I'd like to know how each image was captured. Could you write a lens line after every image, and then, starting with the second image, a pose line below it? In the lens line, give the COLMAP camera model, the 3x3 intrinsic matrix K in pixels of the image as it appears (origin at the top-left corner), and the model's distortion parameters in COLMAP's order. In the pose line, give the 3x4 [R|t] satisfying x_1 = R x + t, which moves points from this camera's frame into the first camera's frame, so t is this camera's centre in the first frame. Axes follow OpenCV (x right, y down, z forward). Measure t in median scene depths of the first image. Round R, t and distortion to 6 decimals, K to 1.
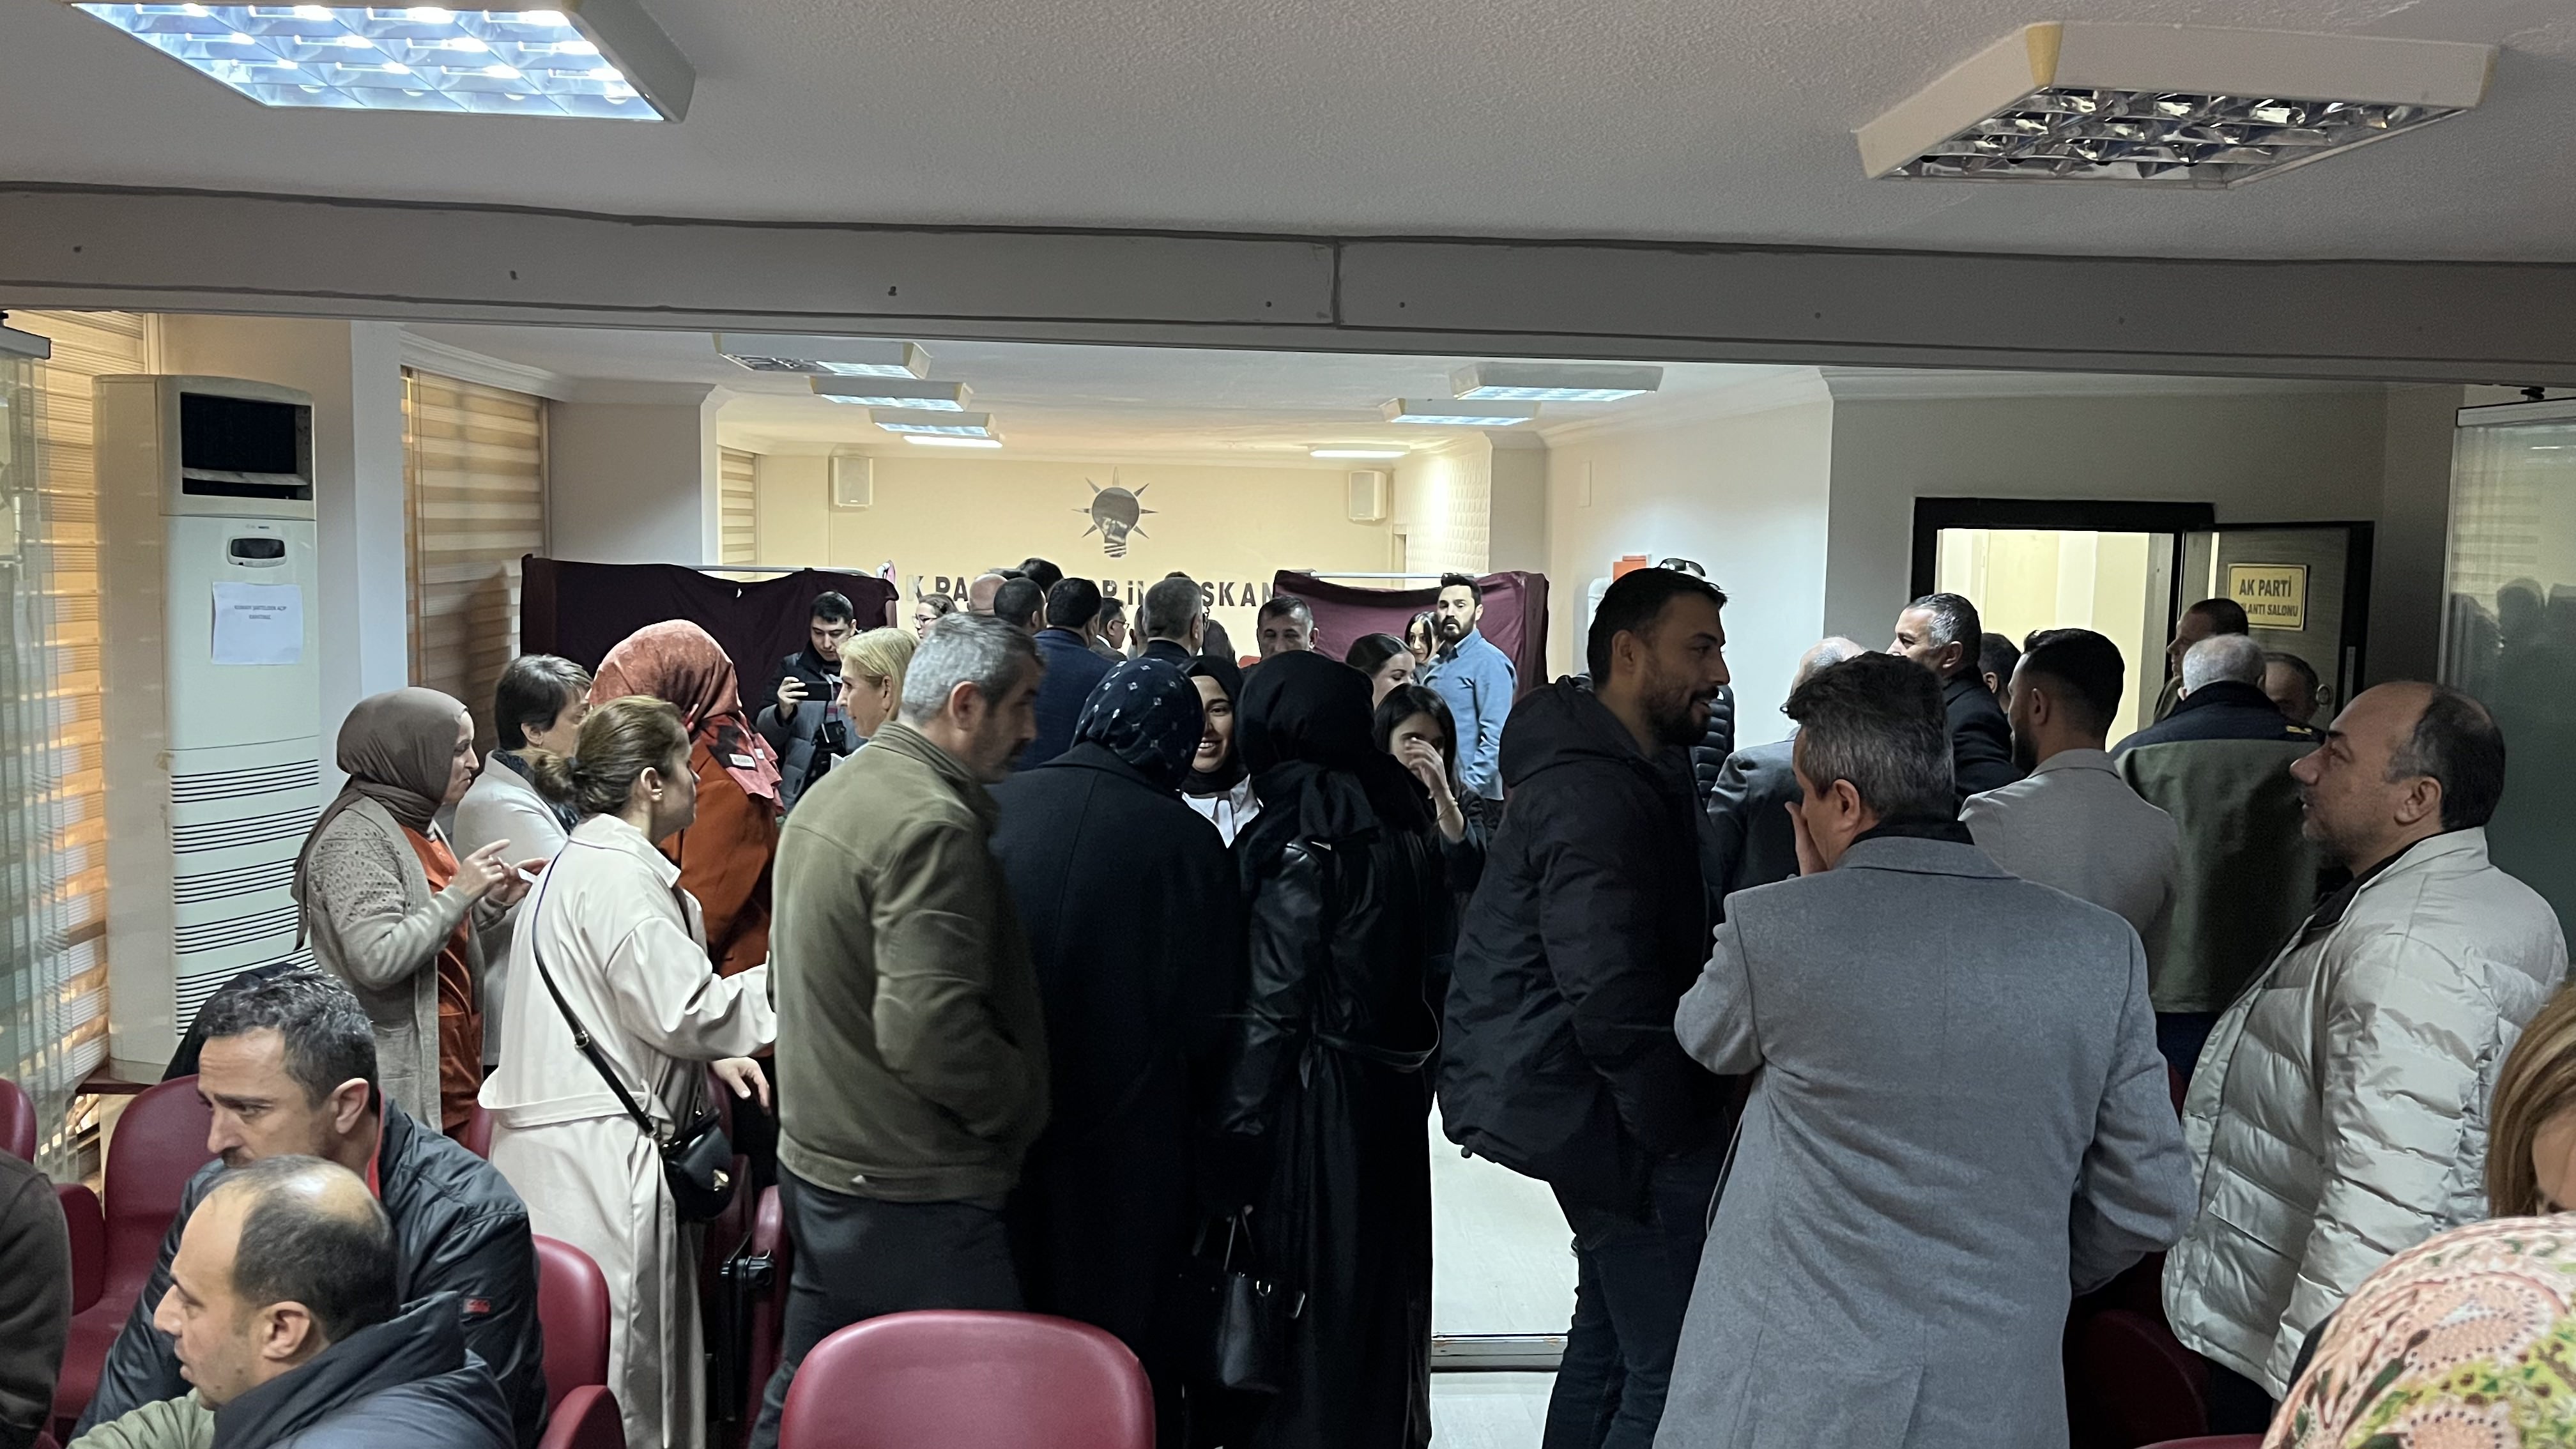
lens RADIAL K [[2053.0, 0, 1290.8], [0, 2053.0, 724.5], [0, 0, 1]] dist [0.073227, -0.099032]
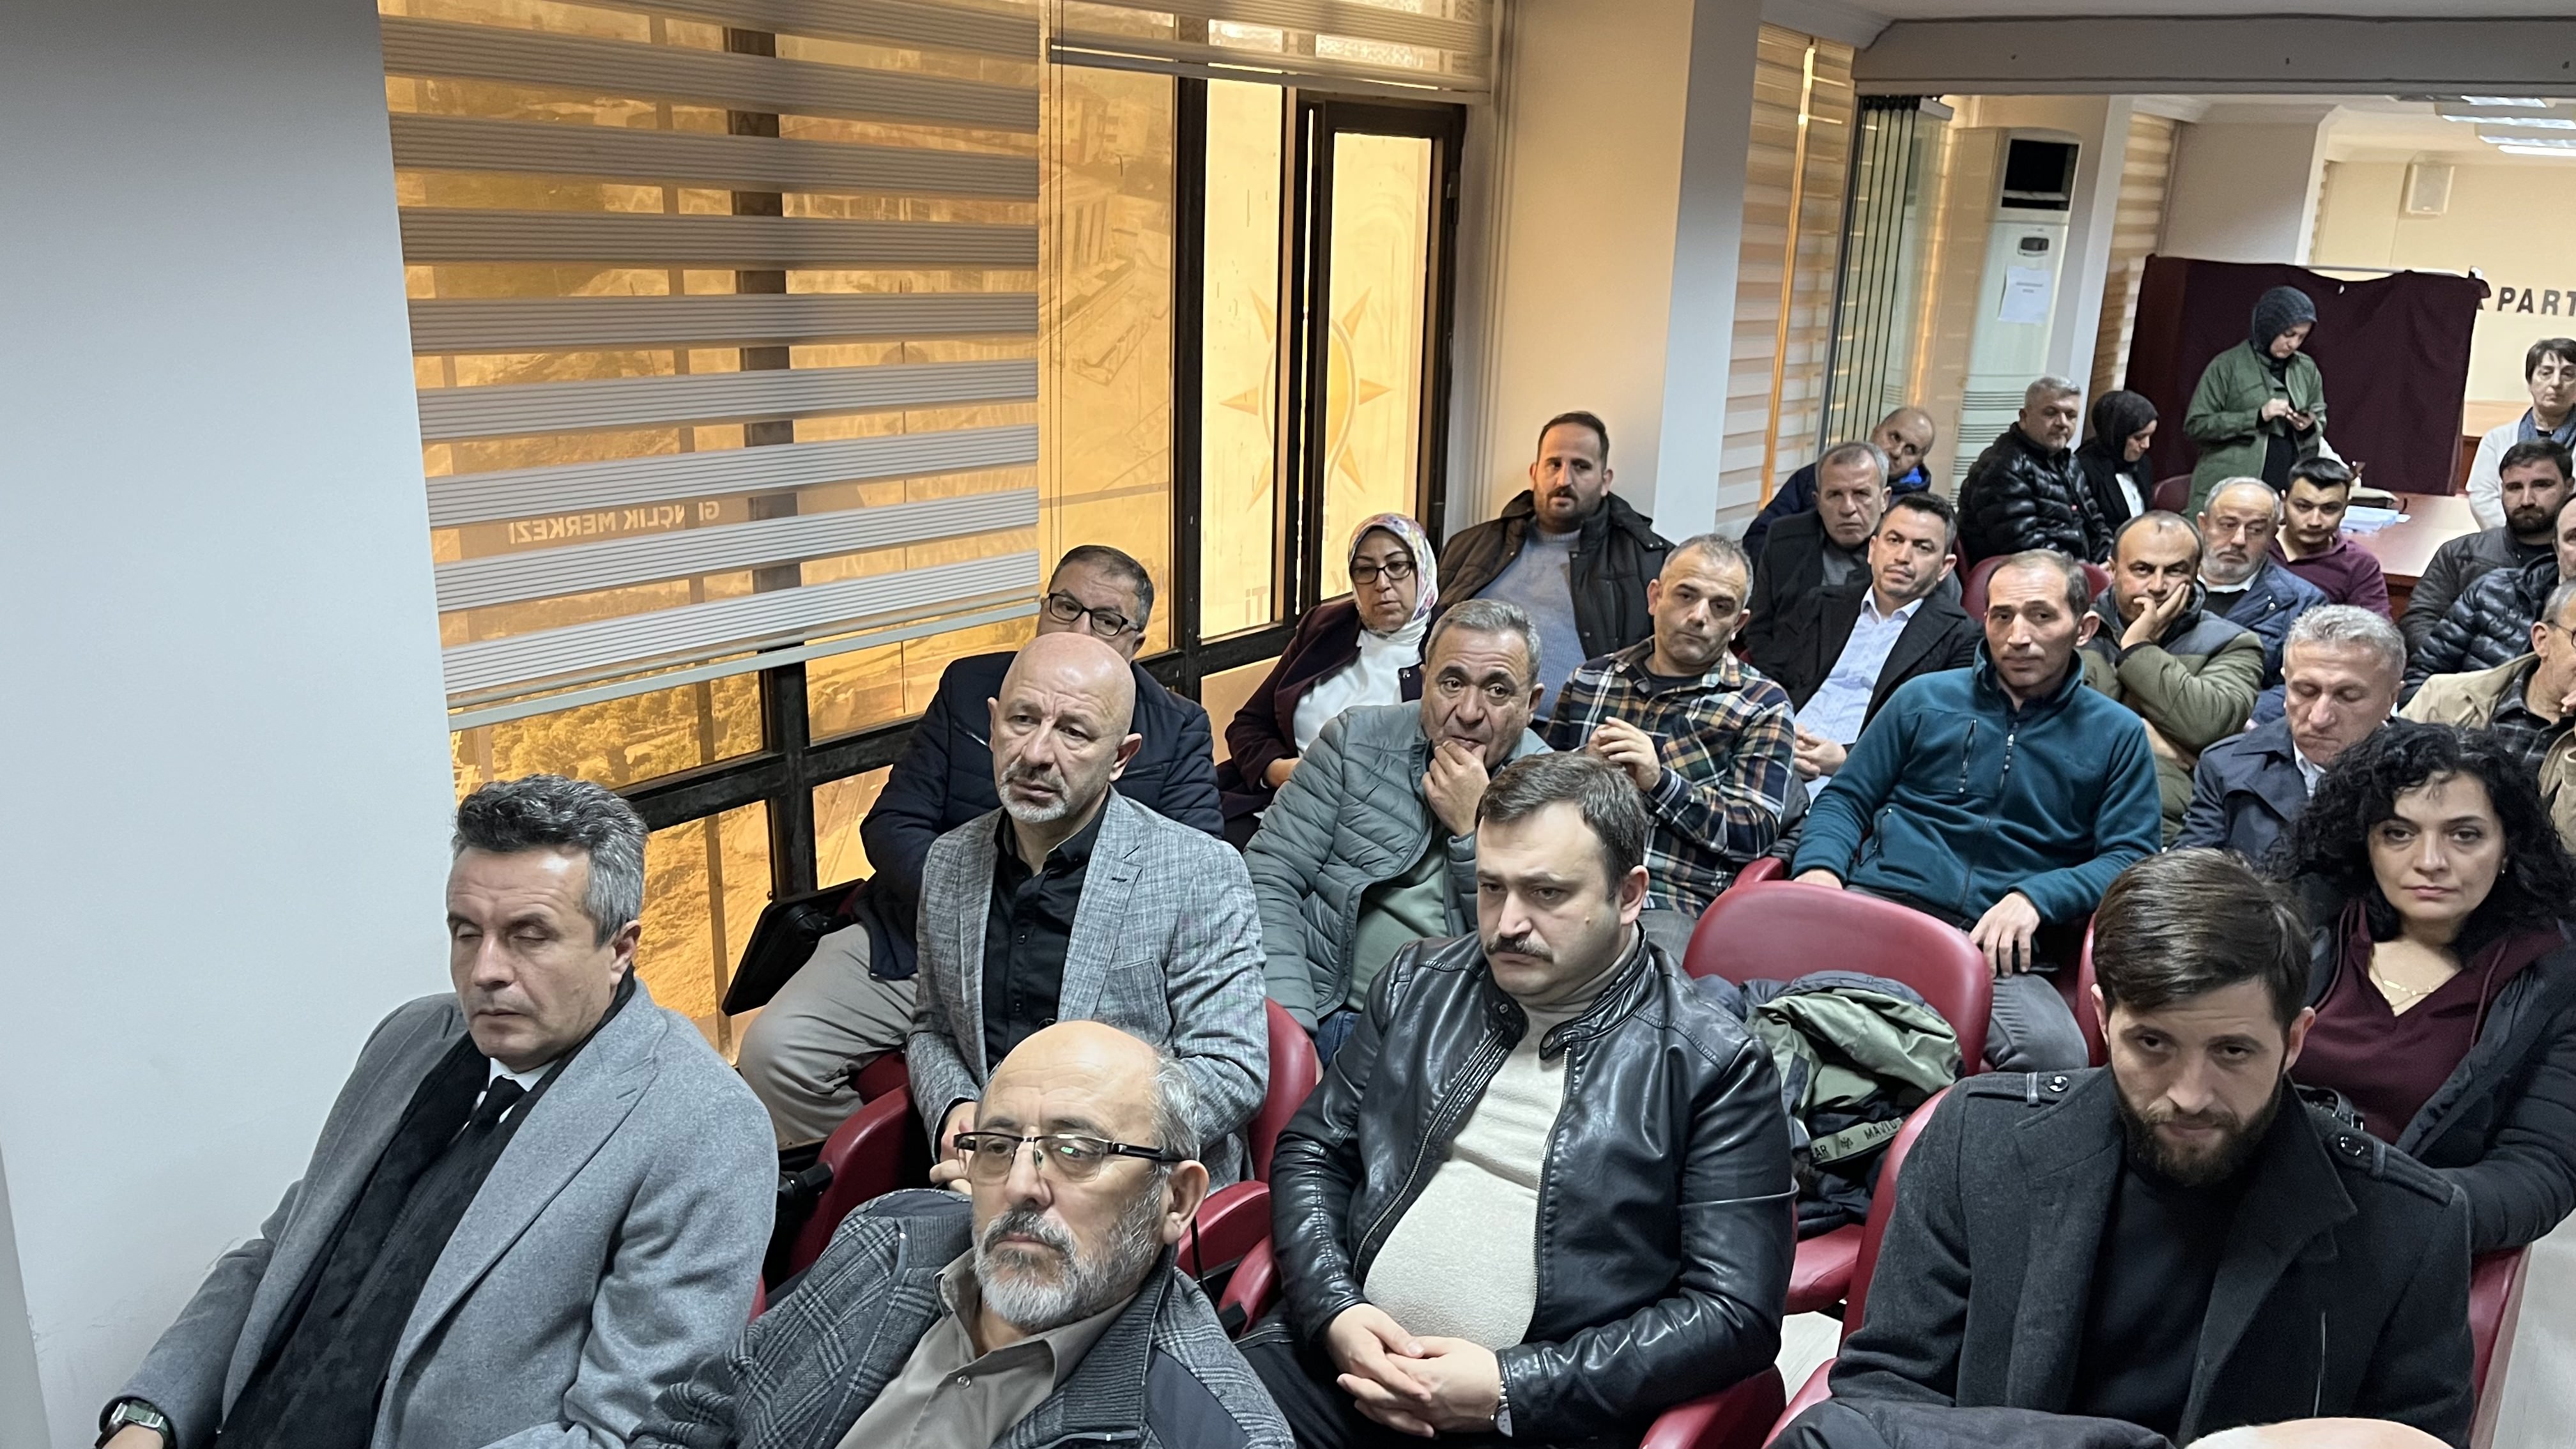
lens RADIAL K [[2053.0, 0, 1289.1], [0, 2053.0, 730.0], [0, 0, 1]] dist [0.073227, -0.099032]
pose [[0.779584, 0.167299, -0.603539, 0.026060], [-0.079948, 0.982361, 0.169039, 0.028713], [0.621174, -0.083529, 0.779209, -0.306122]]
